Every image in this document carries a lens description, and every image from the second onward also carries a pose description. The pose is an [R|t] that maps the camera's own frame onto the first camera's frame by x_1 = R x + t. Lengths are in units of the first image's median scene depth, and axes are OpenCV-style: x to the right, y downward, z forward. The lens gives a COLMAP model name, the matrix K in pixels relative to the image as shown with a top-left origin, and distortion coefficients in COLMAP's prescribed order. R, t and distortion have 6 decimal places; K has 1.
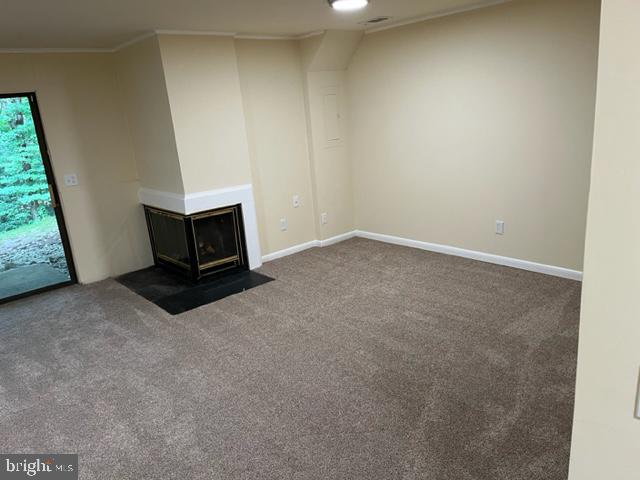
lens RADIAL K [[487.4, 0, 321.8], [0, 487.4, 241.0], [0, 0, 1]] dist [0.043538, -0.037104]
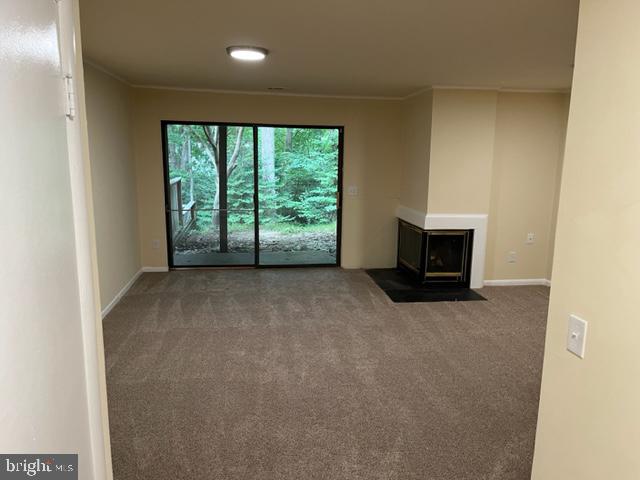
lens RADIAL K [[487.4, 0, 319.3], [0, 487.4, 240.5], [0, 0, 1]] dist [0.043538, -0.037104]
pose [[0.829365, 0.187709, -0.526231, 0.155451], [-0.225136, 0.974300, -0.007288, 0.041692], [0.511339, 0.124518, 0.850310, -0.182044]]
